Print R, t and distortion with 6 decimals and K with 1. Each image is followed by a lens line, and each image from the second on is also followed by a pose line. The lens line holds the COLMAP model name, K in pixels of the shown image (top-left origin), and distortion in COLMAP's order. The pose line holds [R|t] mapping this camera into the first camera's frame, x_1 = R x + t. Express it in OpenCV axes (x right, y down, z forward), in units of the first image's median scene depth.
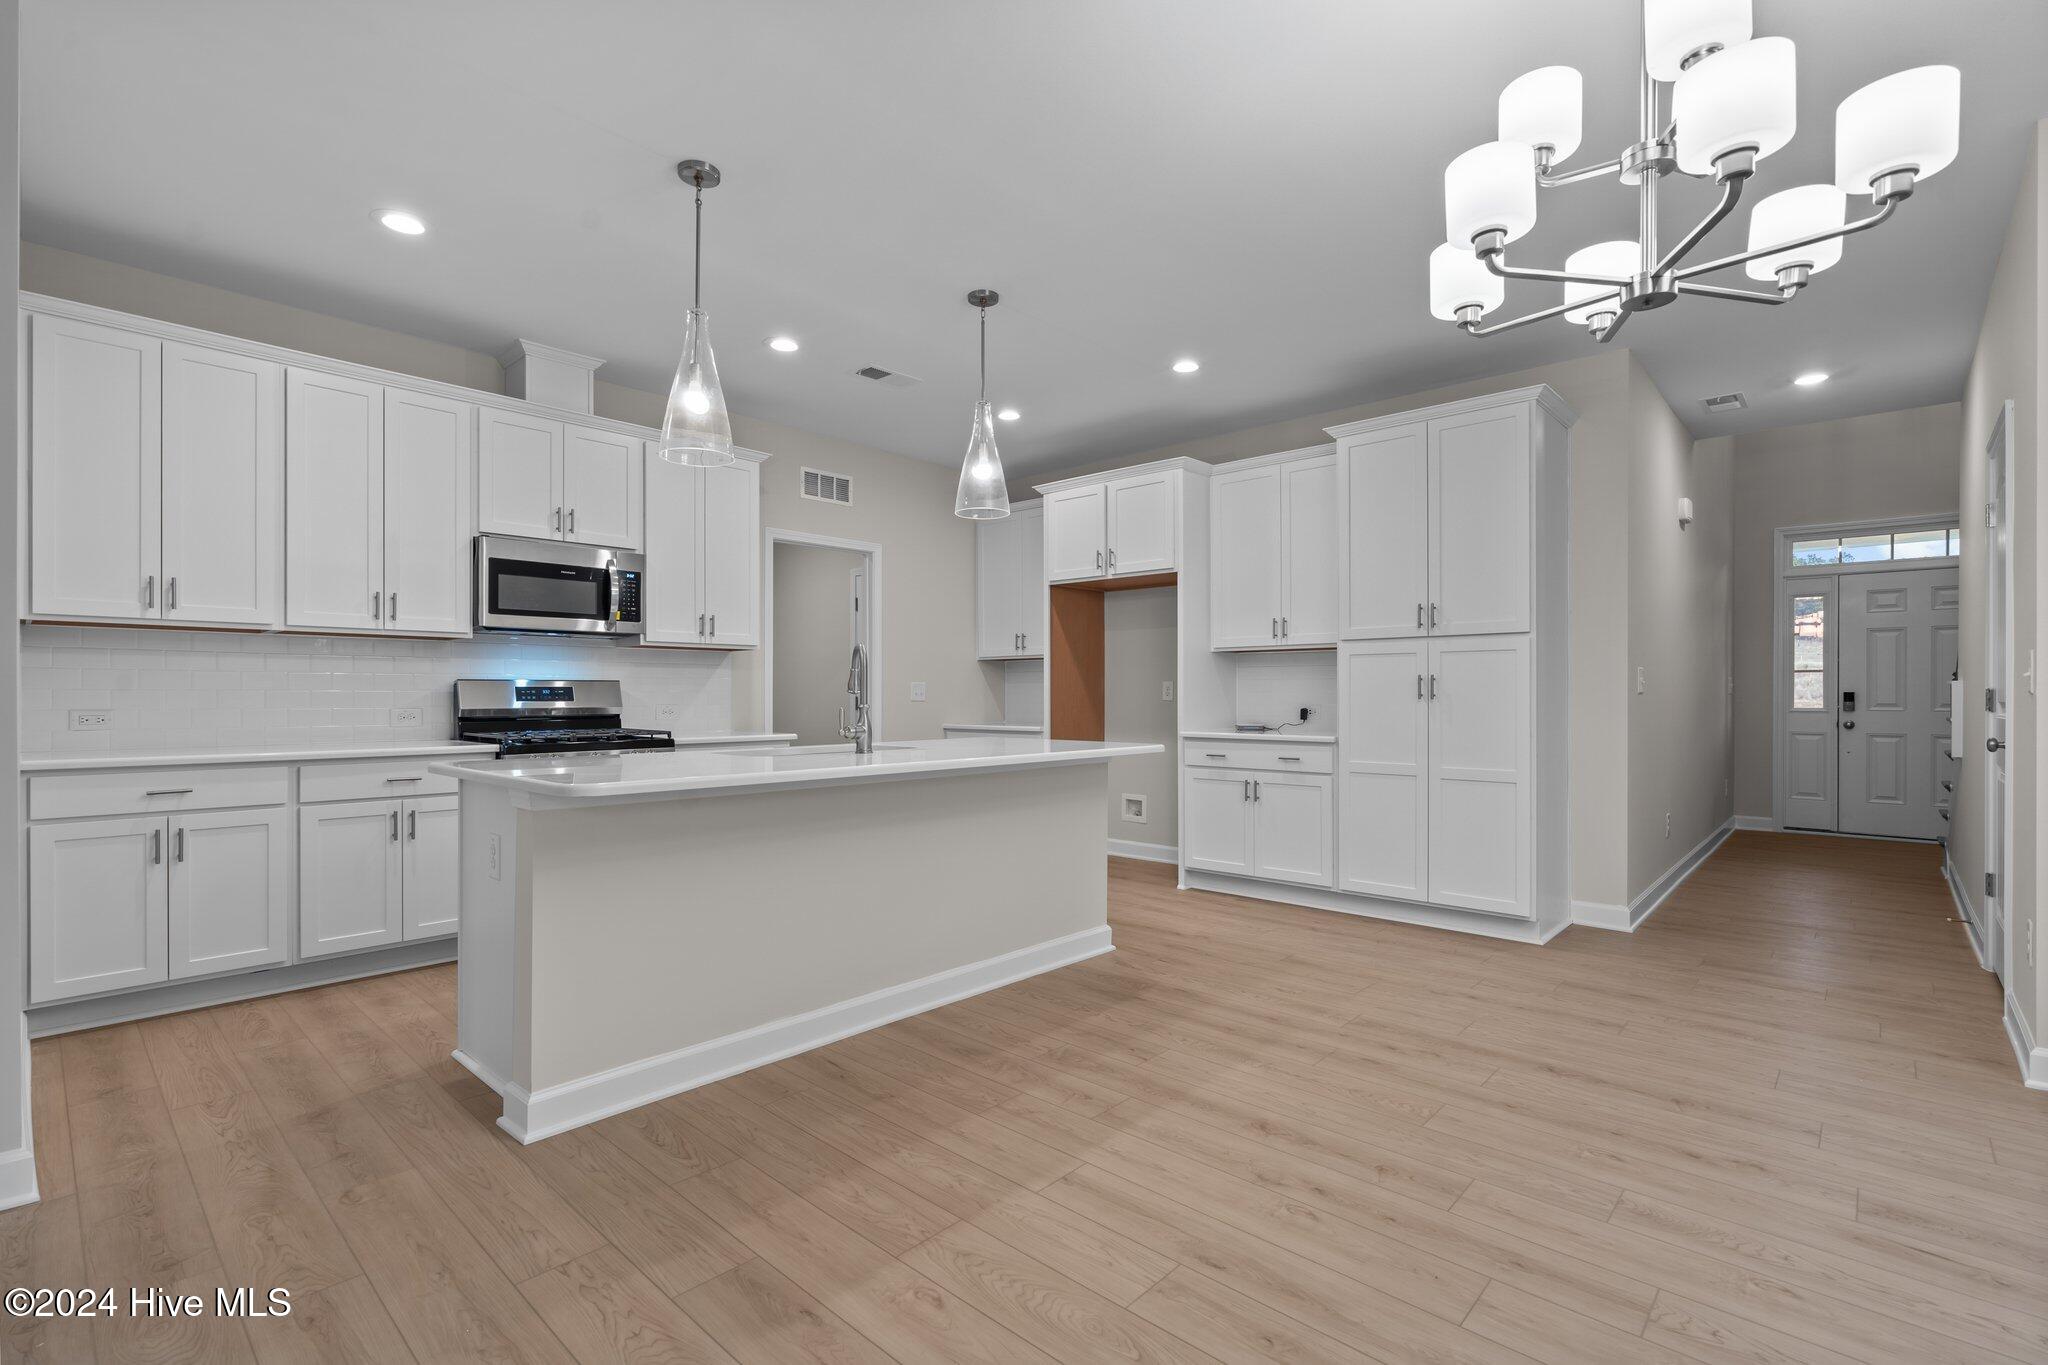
lens RADIAL K [[932.1, 0, 1029.0], [0, 932.1, 692.4], [0, 0, 1]] dist [-0.002999, 0.000863]
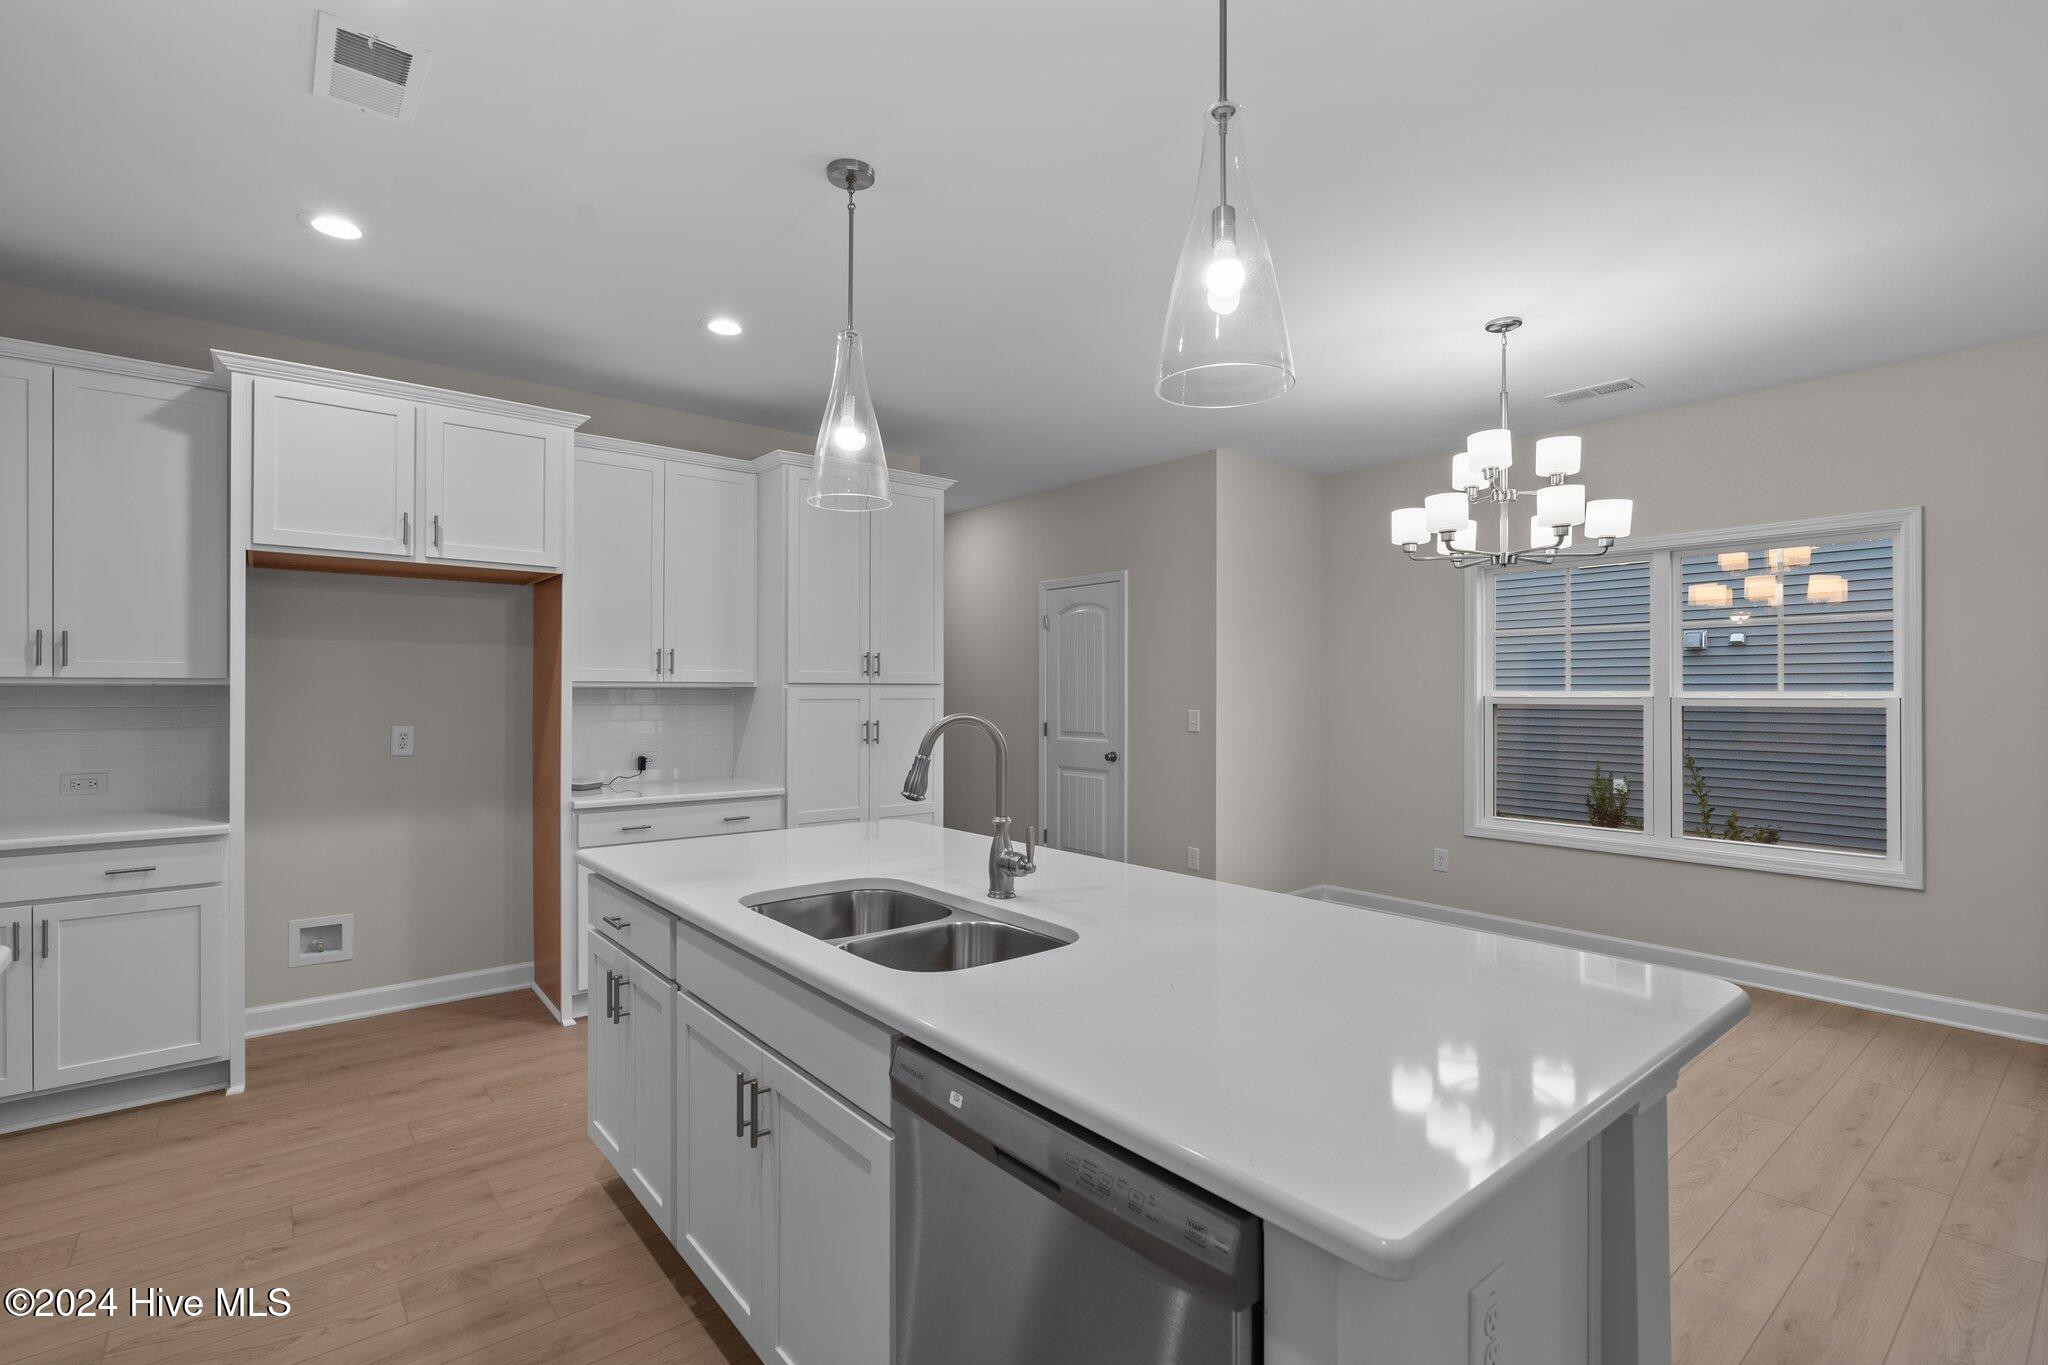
lens RADIAL K [[932.1, 0, 1007.3], [0, 932.1, 677.1], [0, 0, 1]] dist [-0.002999, 0.000863]
pose [[0.156860, 0.014874, 0.987509, -0.613583], [-0.006101, 0.999882, -0.014091, -0.056496], [-0.987602, -0.003815, 0.156932, 0.721853]]
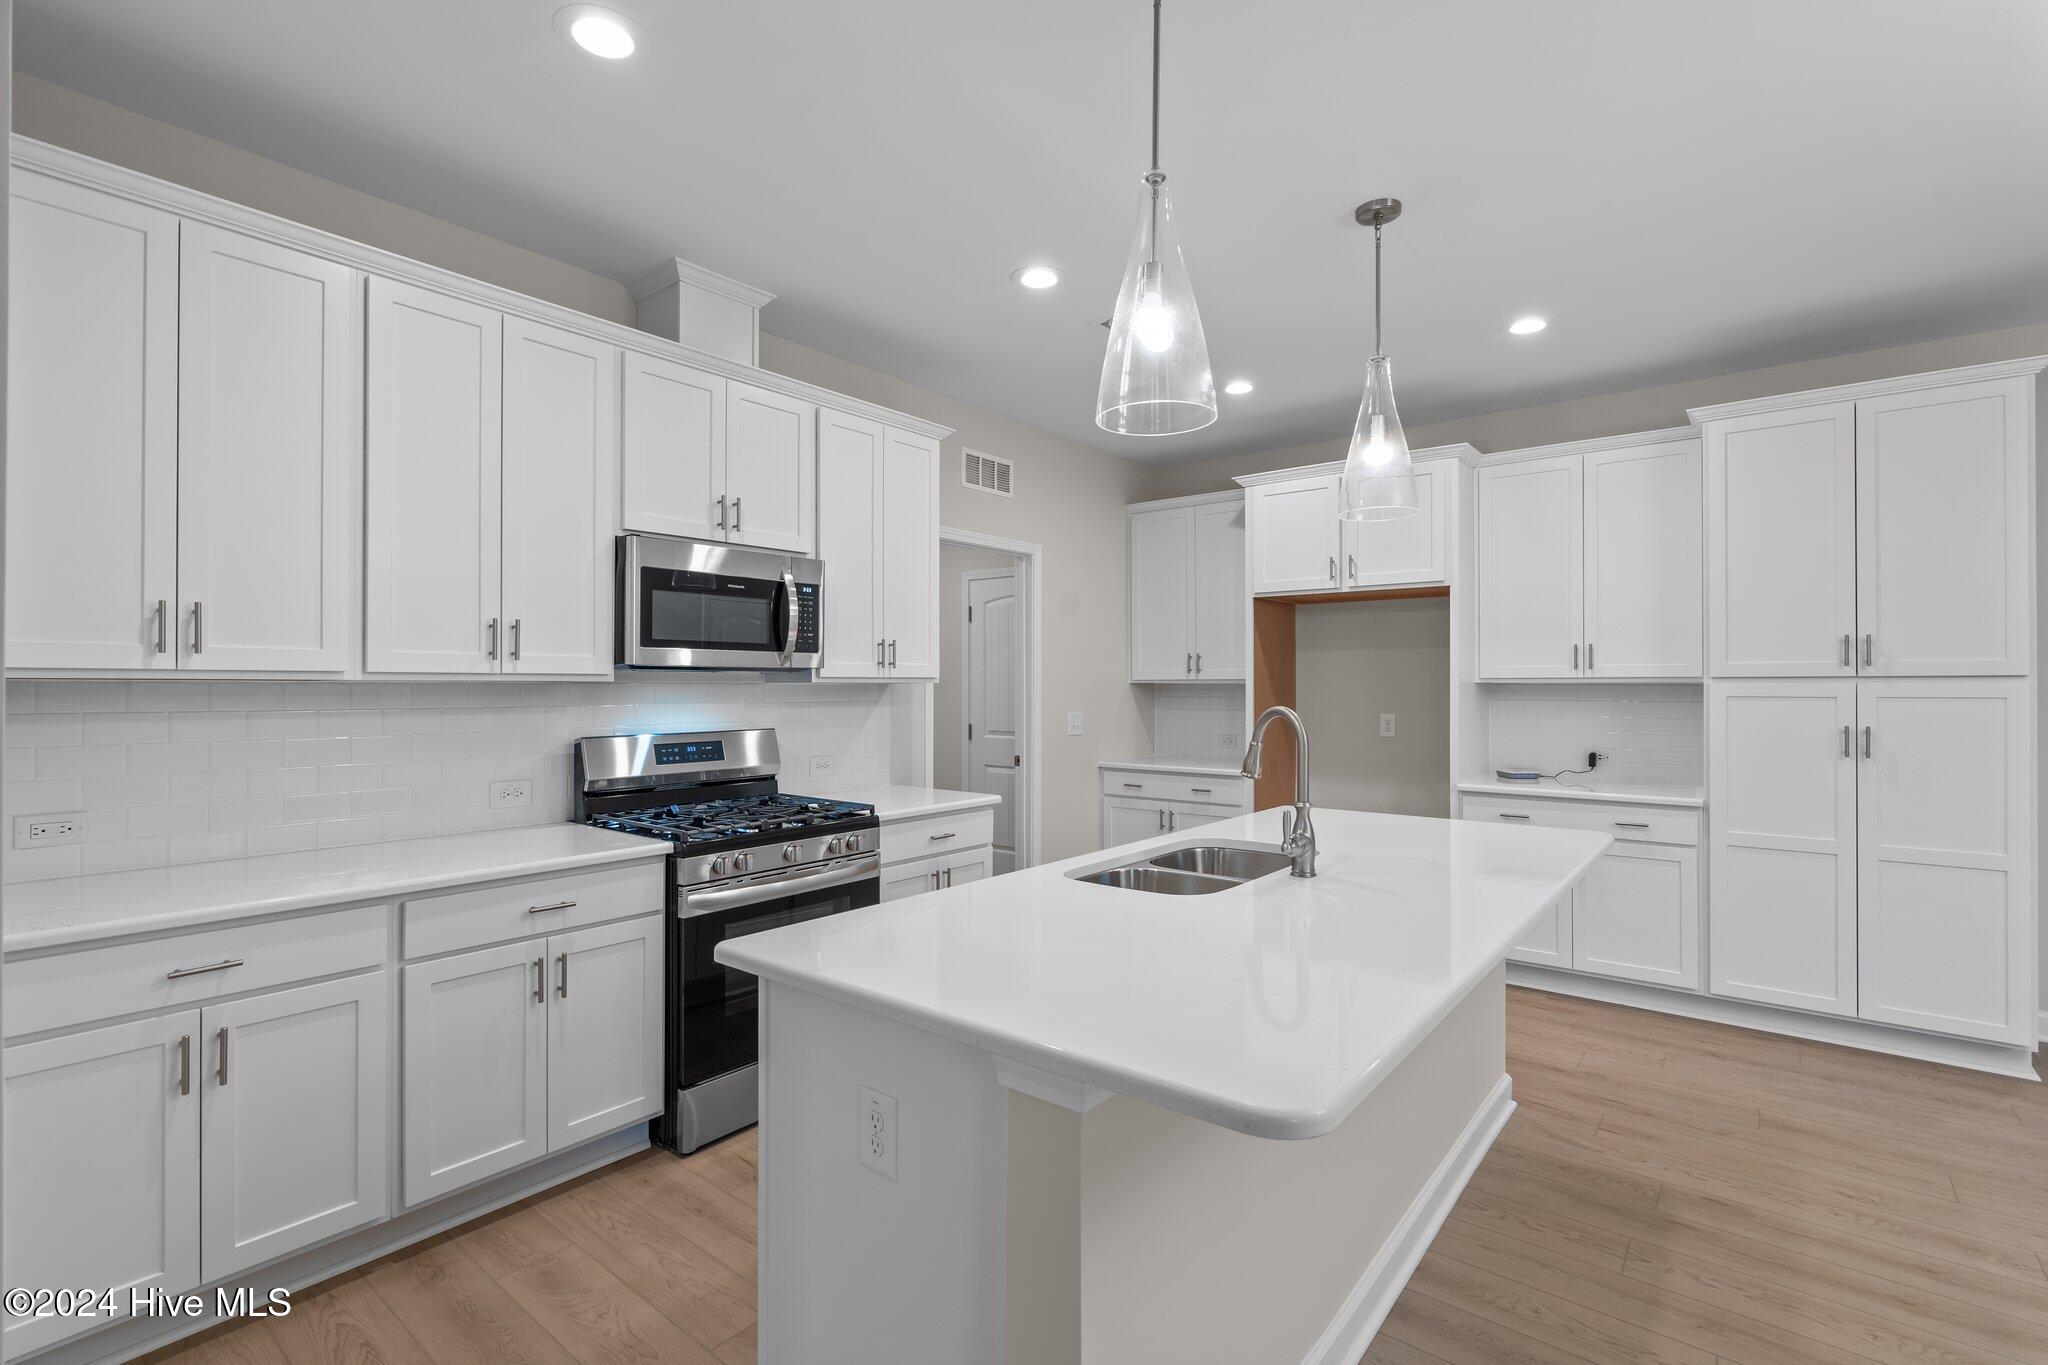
lens RADIAL K [[932.1, 0, 1028.1], [0, 932.1, 678.1], [0, 0, 1]] dist [-0.002999, 0.000863]
pose [[0.997892, 0.001156, 0.064880, -0.331394], [-0.000782, 0.999983, -0.005797, -0.056563], [-0.064886, 0.005734, 0.997876, 0.281825]]
